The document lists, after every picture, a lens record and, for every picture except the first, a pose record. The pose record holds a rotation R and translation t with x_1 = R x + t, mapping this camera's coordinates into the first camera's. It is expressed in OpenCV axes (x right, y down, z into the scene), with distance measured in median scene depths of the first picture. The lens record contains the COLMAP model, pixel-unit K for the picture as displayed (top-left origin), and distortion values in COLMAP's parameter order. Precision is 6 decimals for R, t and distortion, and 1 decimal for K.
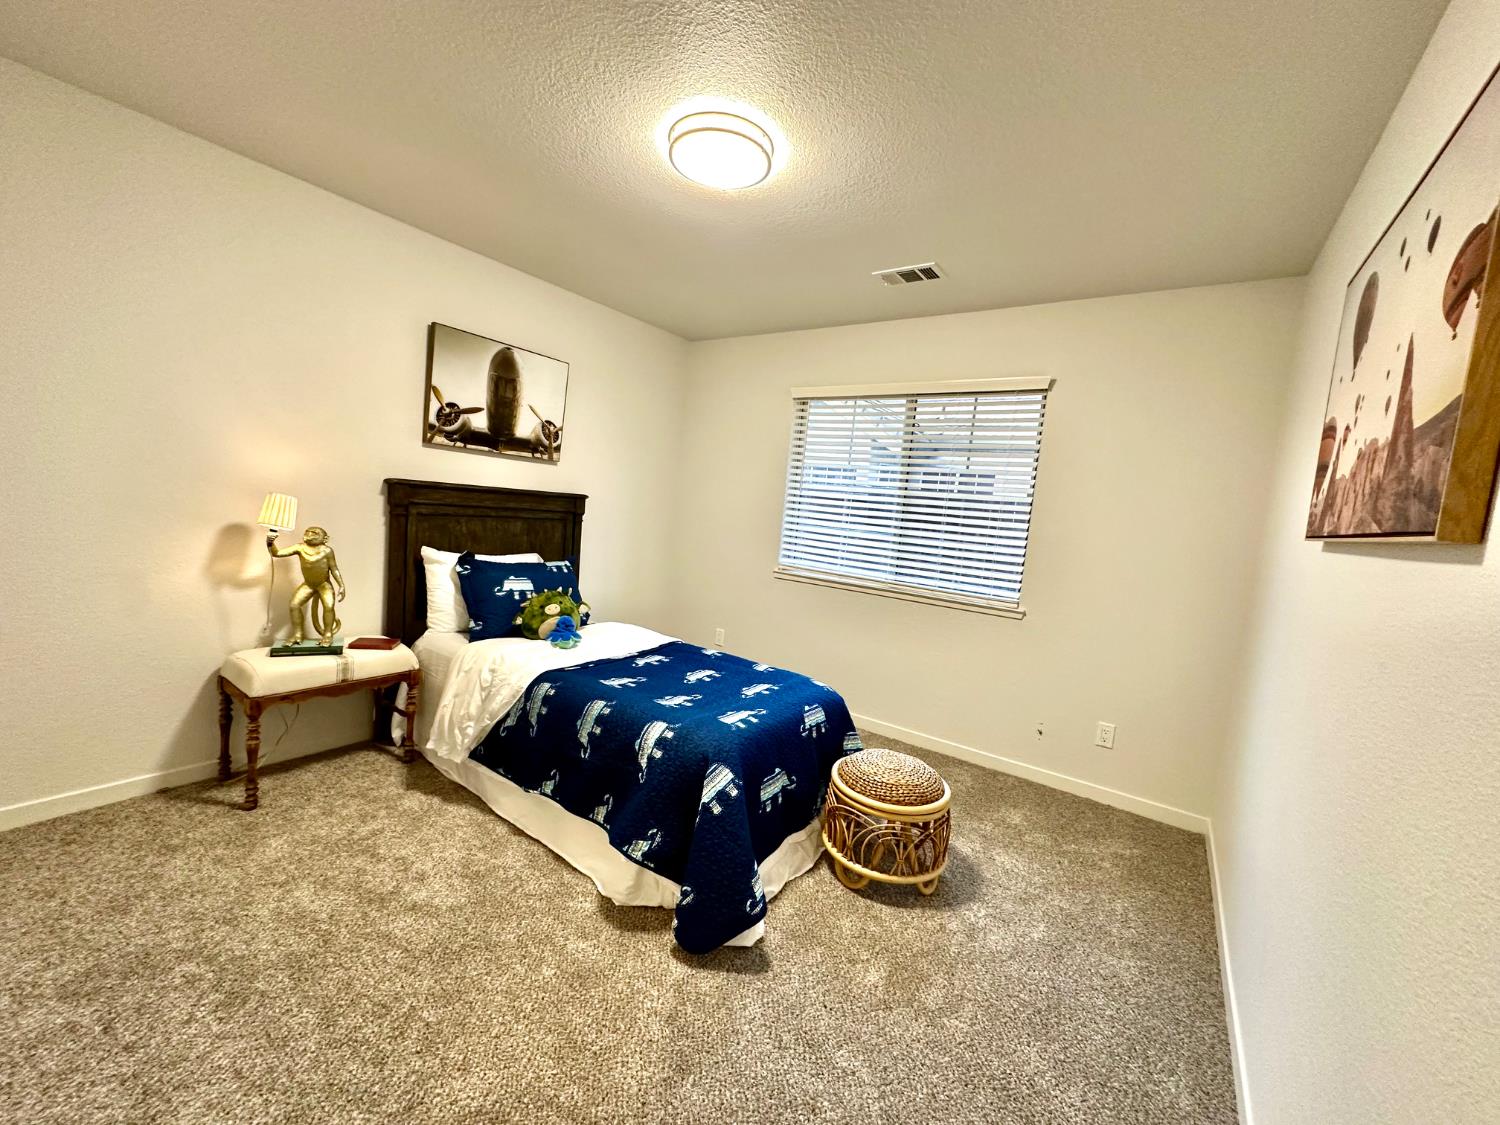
lens RADIAL K [[601.2, 0, 750.0], [0, 601.2, 562.5], [0, 0, 1]] dist [-0.001248, -0.000019]
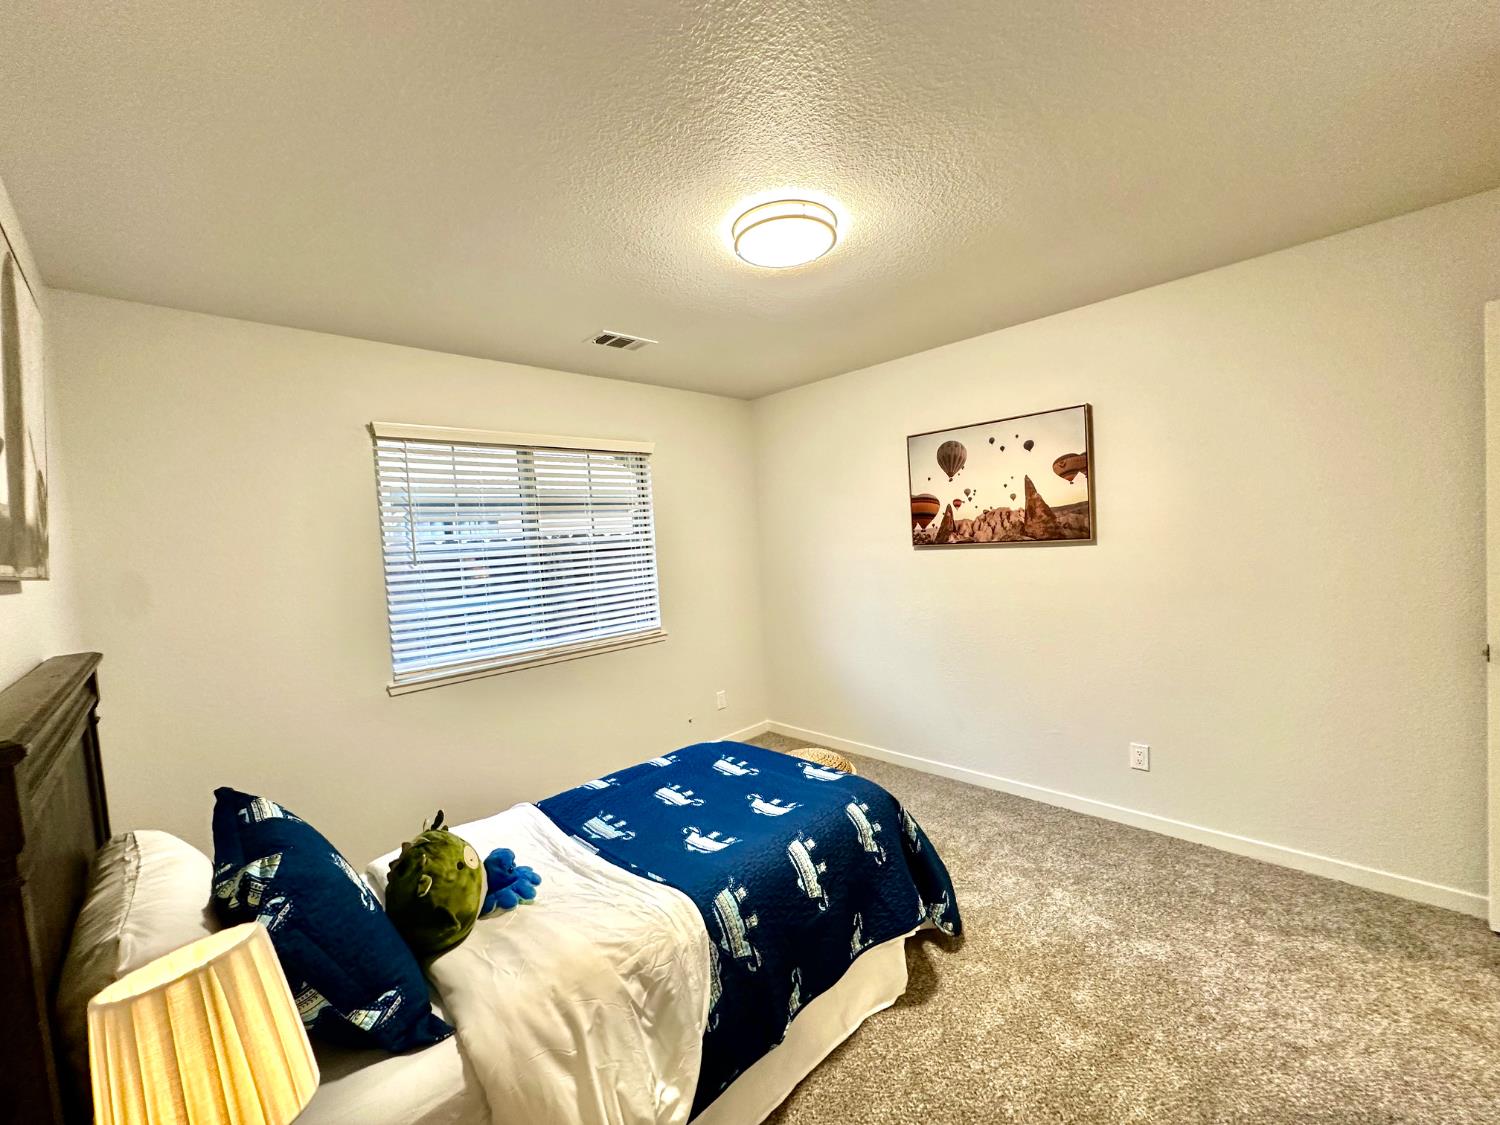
lens RADIAL K [[598.9, 0, 750.0], [0, 598.9, 562.5], [0, 0, 1]] dist [-0.000956, -0.000024]
pose [[0.161886, -0.140000, 0.976828, -0.810938], [0.172241, 0.978699, 0.111723, -0.196086], [-0.971661, 0.150163, 0.182551, 0.695892]]
